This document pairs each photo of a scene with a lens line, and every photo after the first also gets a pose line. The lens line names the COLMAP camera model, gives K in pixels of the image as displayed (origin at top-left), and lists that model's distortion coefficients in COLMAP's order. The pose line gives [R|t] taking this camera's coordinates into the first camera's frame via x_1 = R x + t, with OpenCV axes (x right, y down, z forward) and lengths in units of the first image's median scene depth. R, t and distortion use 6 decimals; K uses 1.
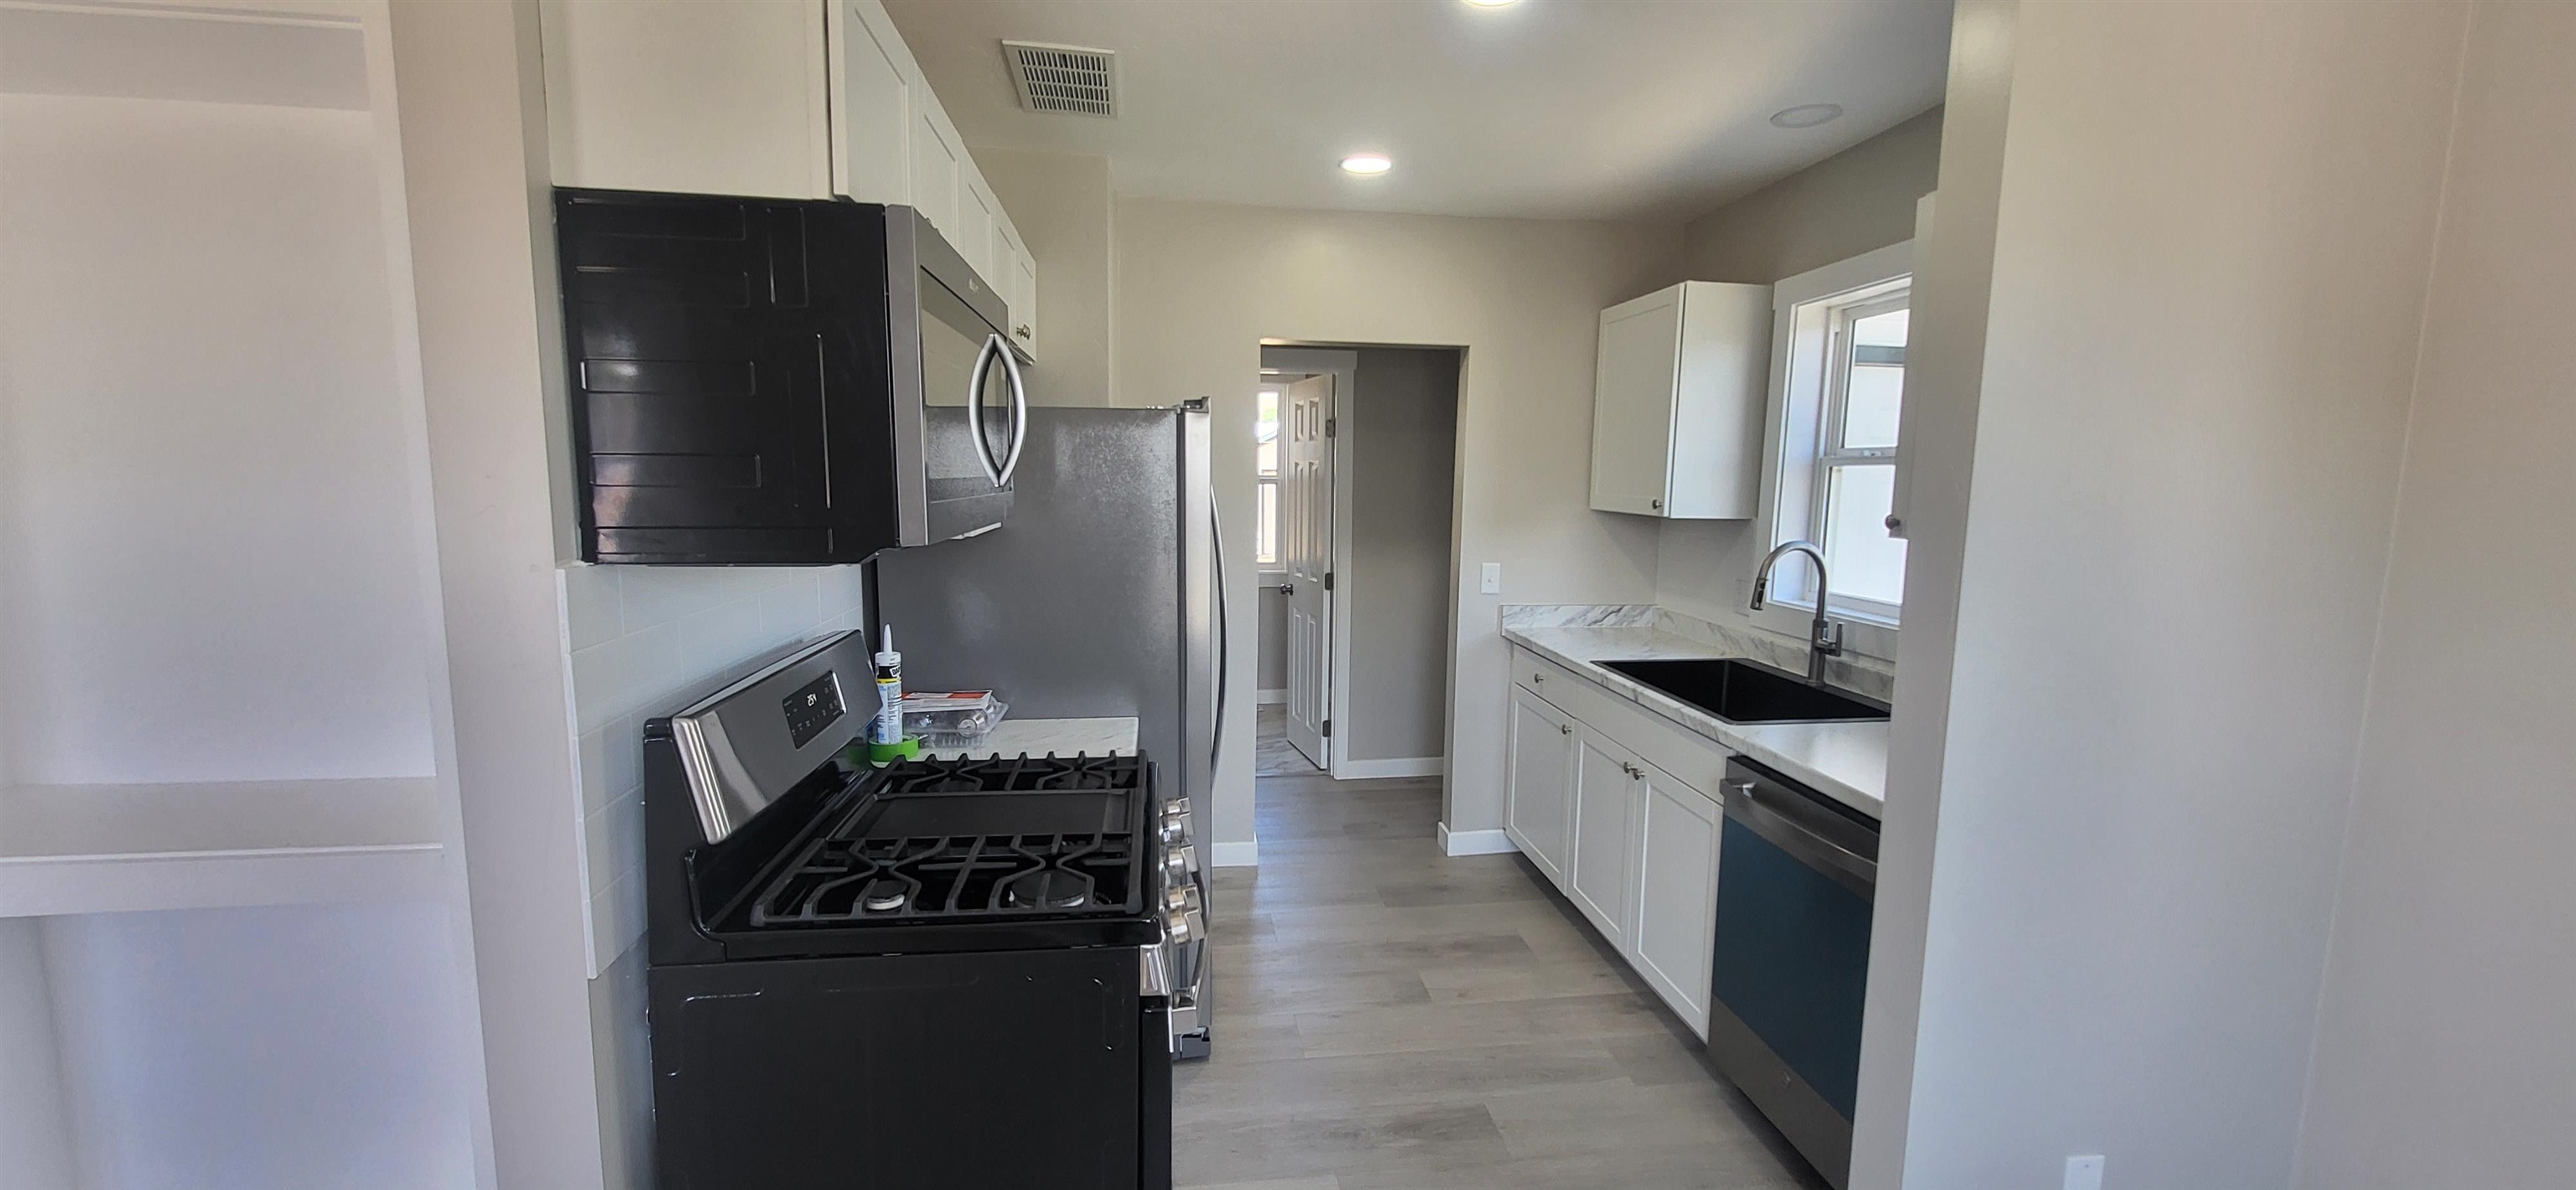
lens RADIAL K [[1007.4, 0, 1307.2], [0, 1007.4, 598.2], [0, 0, 1]] dist [-0.000534, -0.001625]
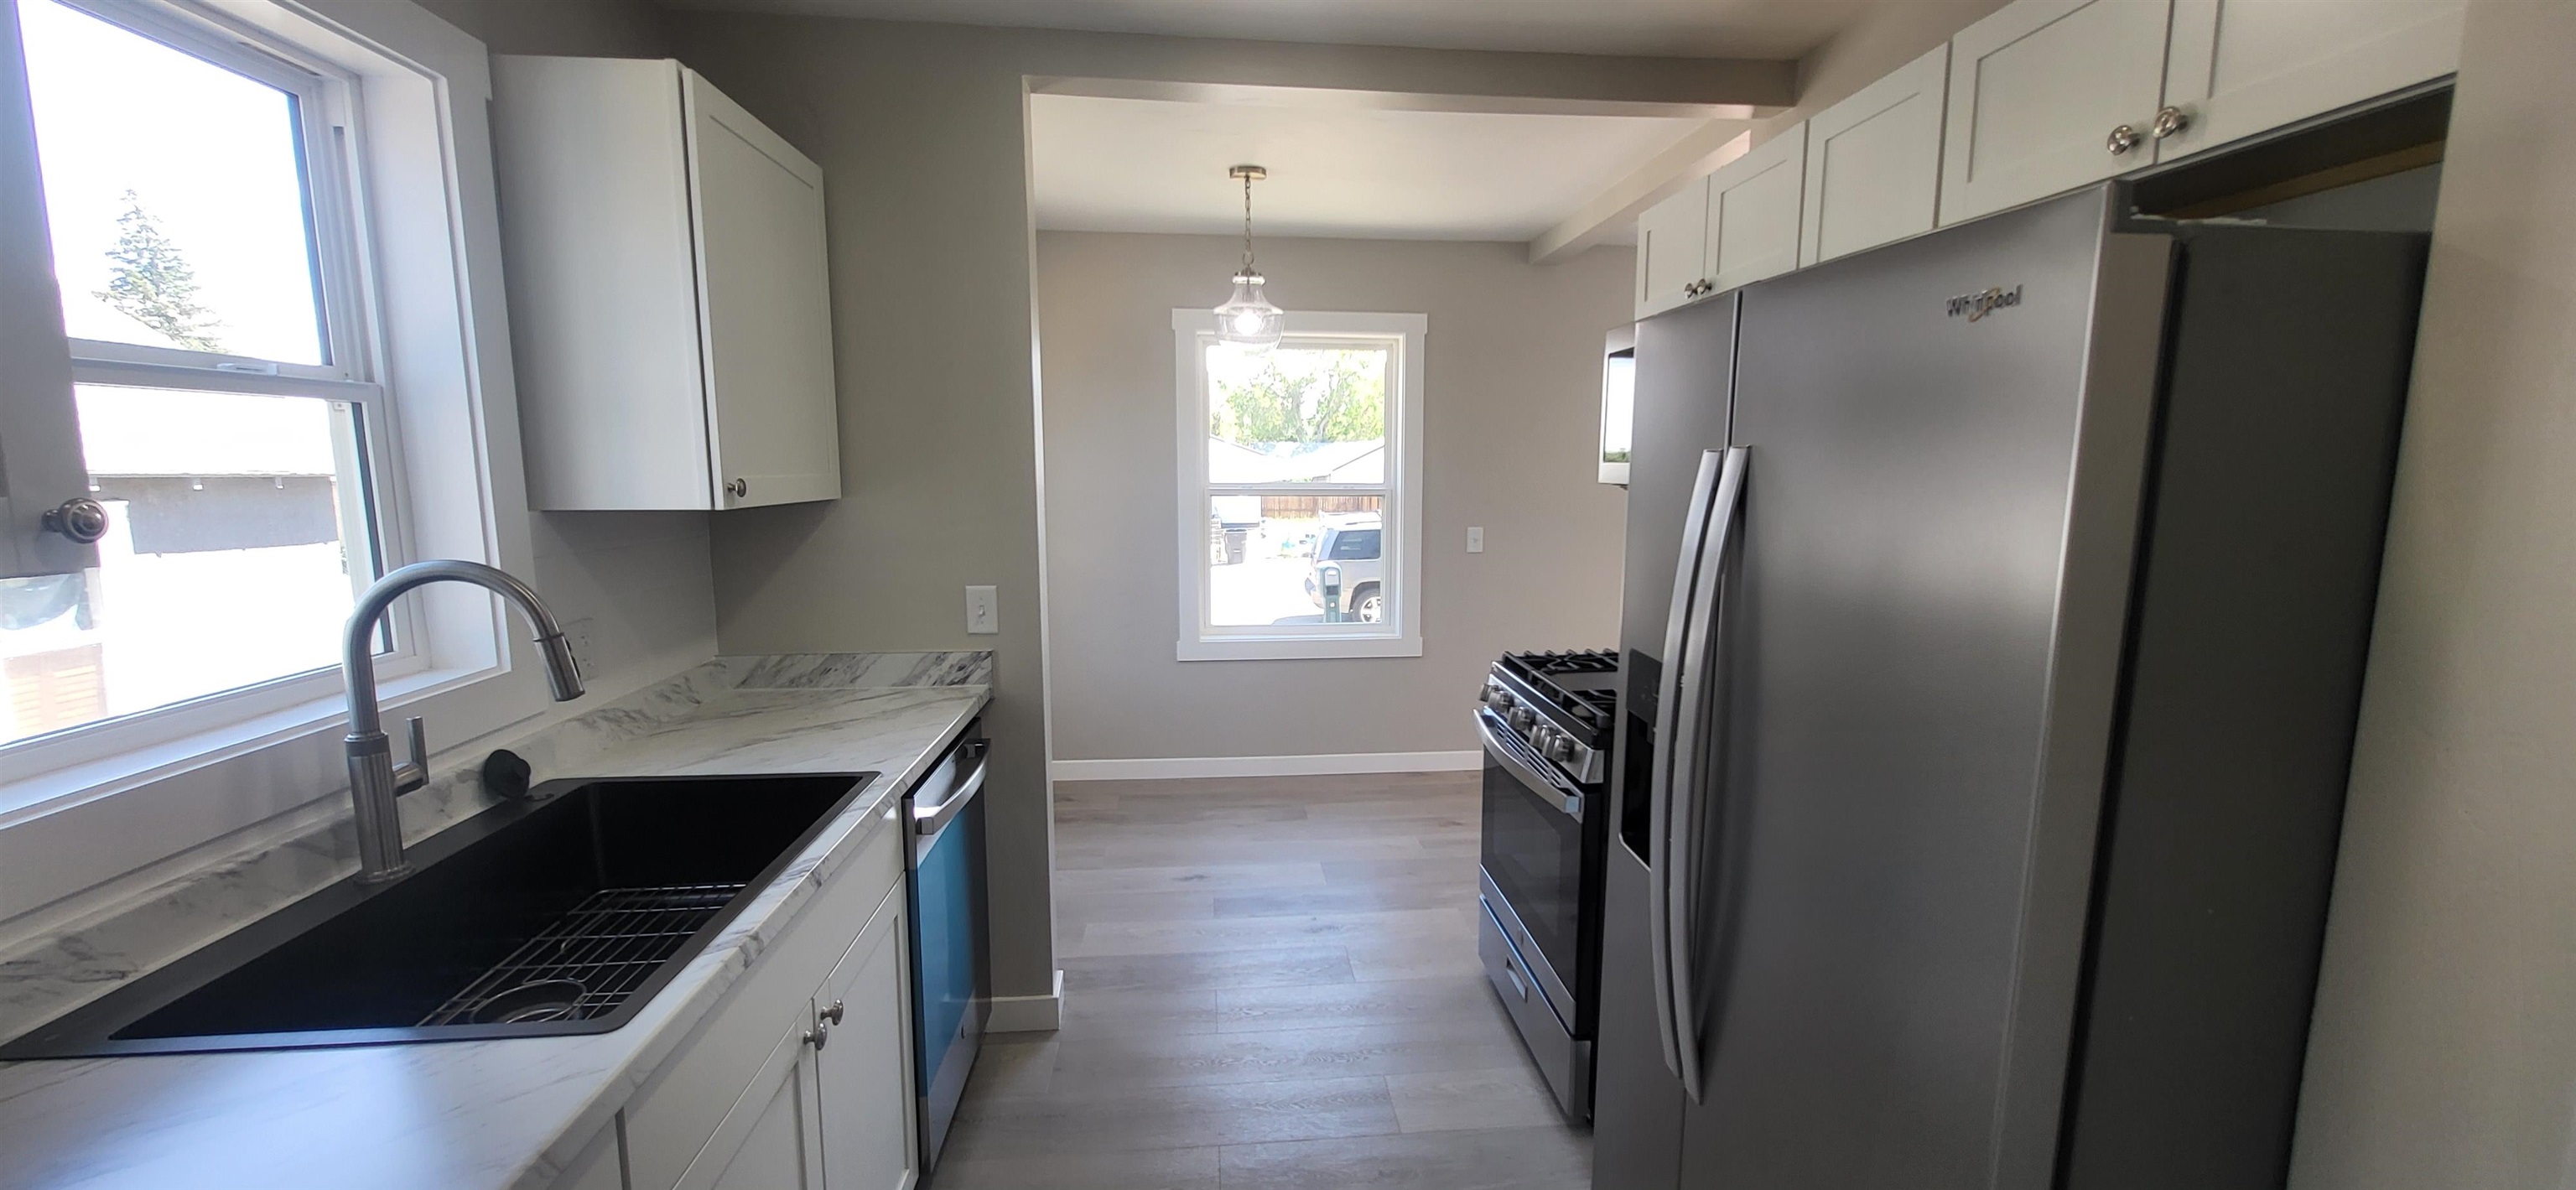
lens RADIAL K [[1007.4, 0, 1293.3], [0, 1007.4, 599.7], [0, 0, 1]] dist [-0.000534, -0.001625]
pose [[-0.998591, -0.025757, 0.046403, 0.068859], [-0.013084, 0.966827, 0.255097, -0.139004], [-0.051434, 0.254131, -0.965801, 1.236937]]
